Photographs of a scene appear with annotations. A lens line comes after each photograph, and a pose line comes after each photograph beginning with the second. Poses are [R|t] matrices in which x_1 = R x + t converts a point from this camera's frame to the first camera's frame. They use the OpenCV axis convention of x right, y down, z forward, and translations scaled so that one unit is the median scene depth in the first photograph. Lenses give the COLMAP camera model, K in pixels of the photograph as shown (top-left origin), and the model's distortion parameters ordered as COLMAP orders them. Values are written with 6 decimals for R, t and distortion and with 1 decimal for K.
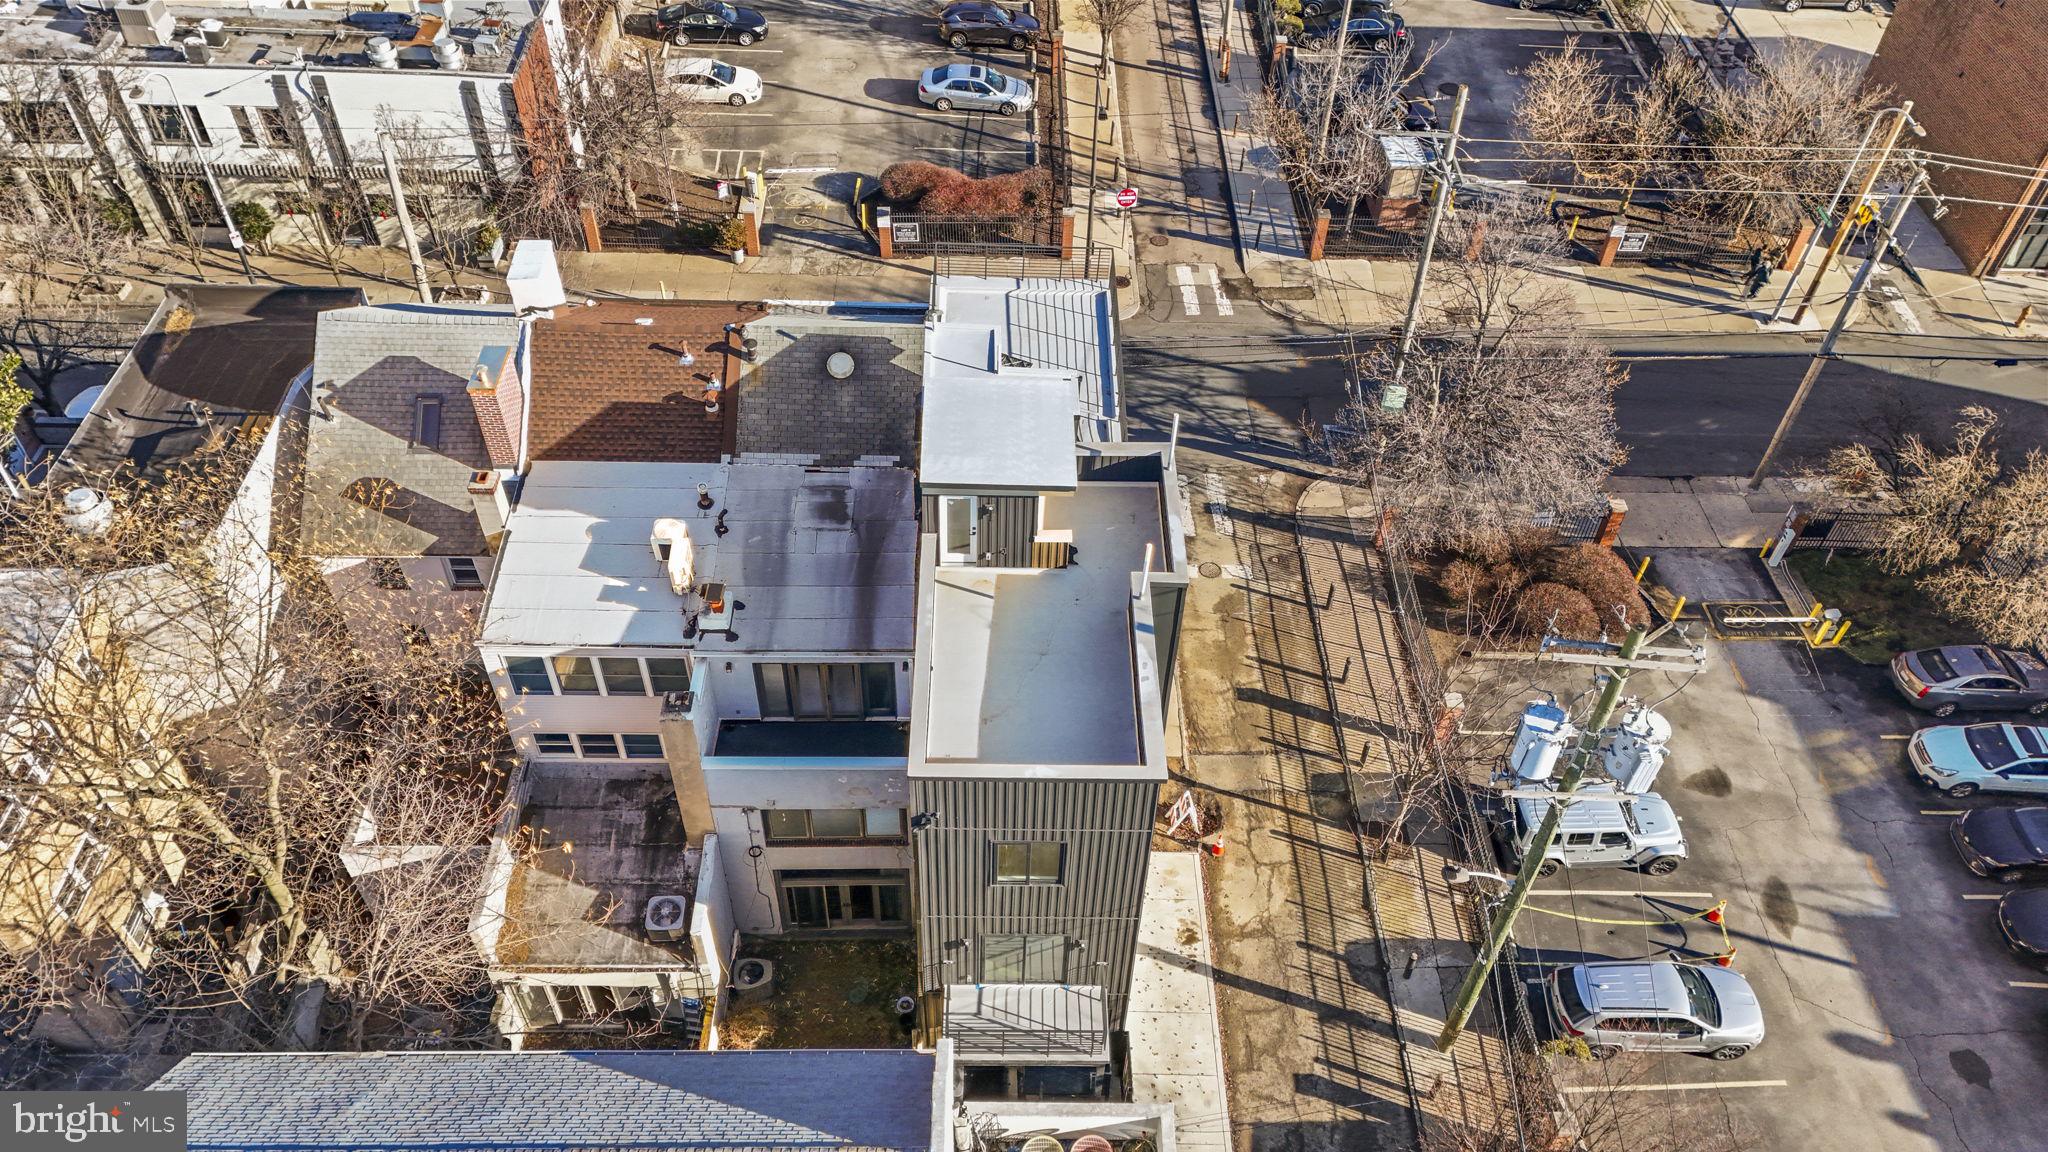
lens RADIAL K [[1491.5, 0, 1024.0], [0, 1491.5, 576.0], [0, 0, 1]] dist [0.002291, -0.003629]
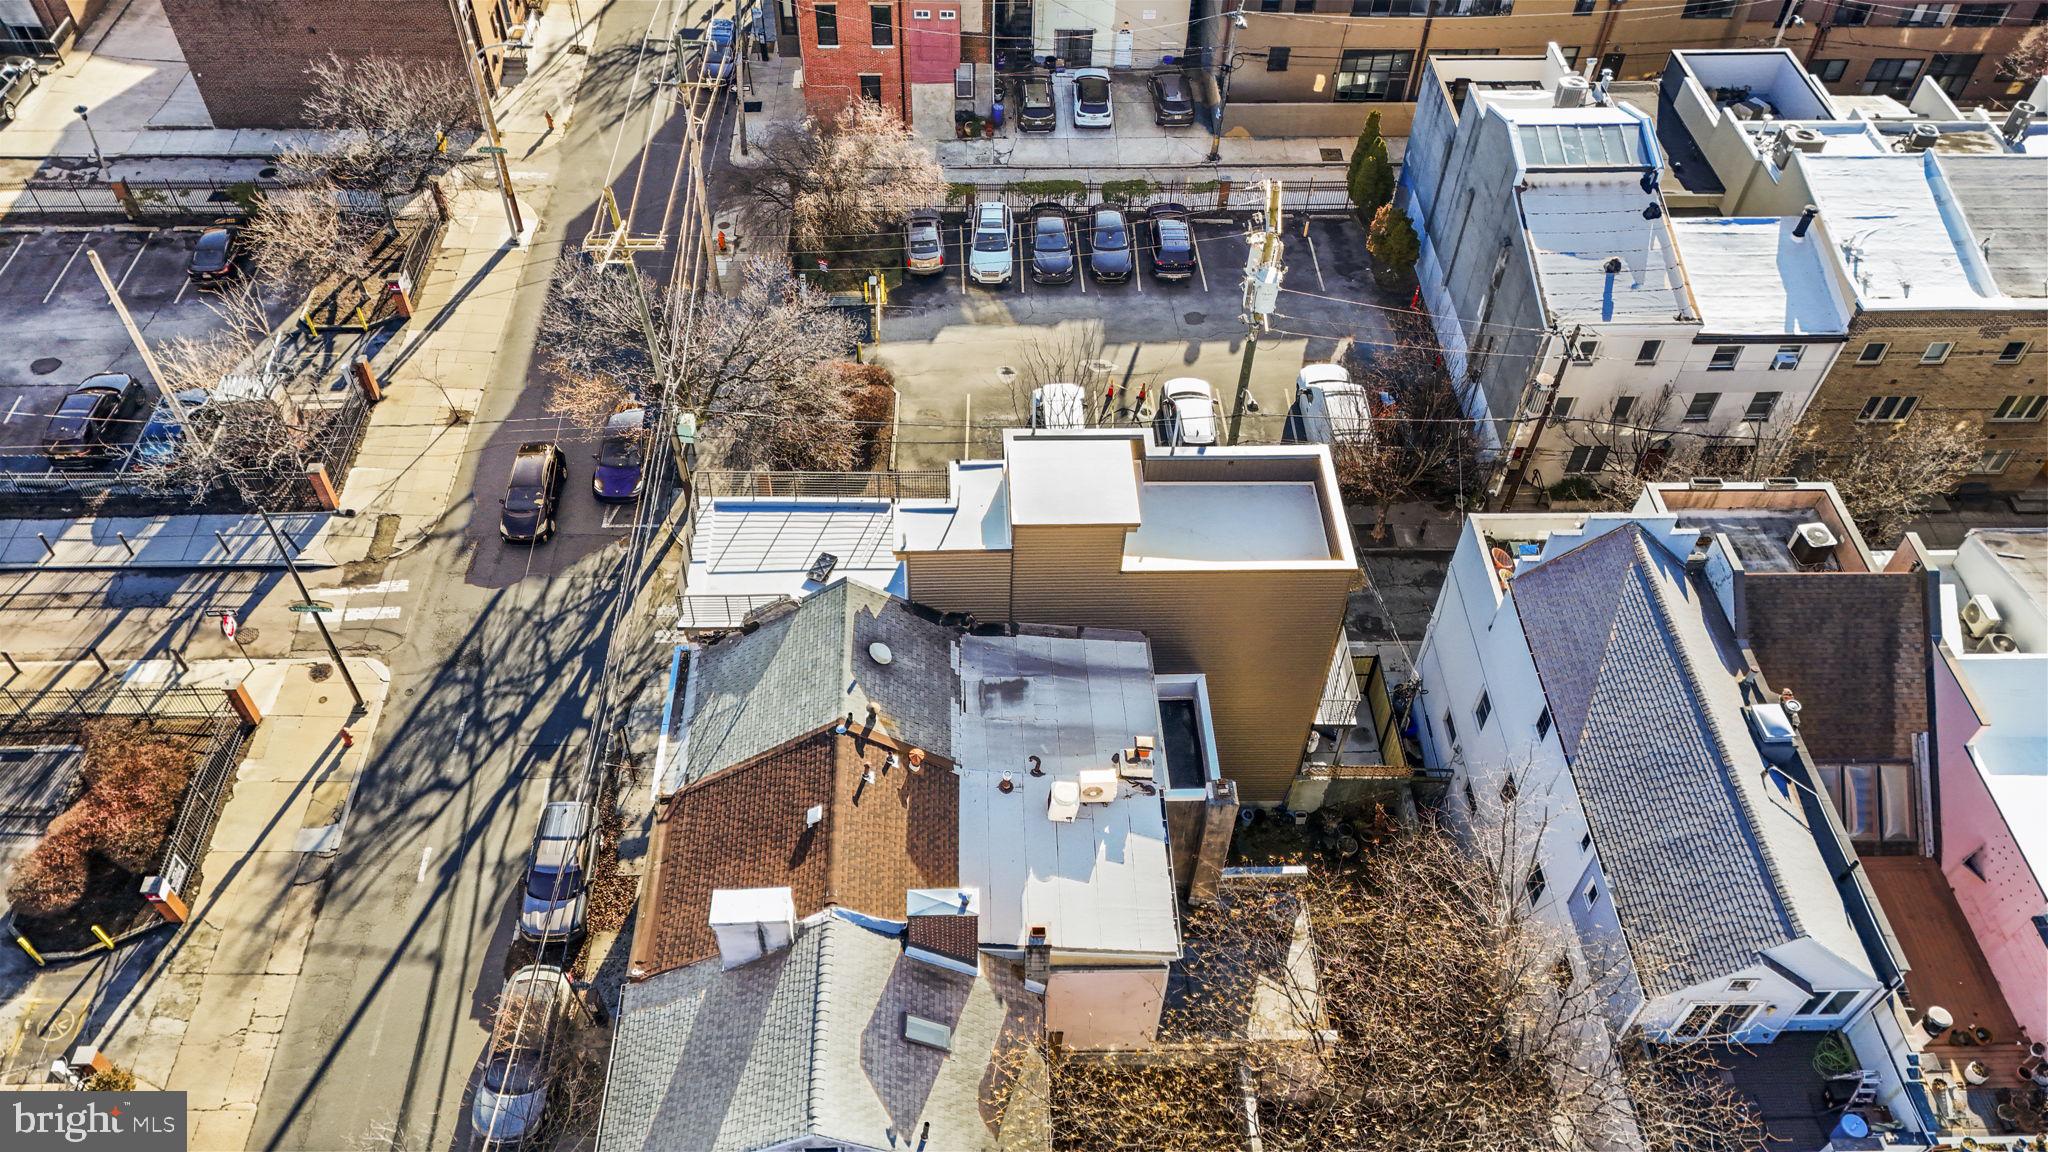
lens RADIAL K [[1491.5, 0, 1024.0], [0, 1491.5, 576.0], [0, 0, 1]] dist [0.002291, -0.003629]
pose [[-0.028332, -0.759079, 0.650381, -0.468882], [0.701975, 0.448099, 0.553569, -0.412534], [-0.711638, 0.472235, 0.520159, 0.217219]]
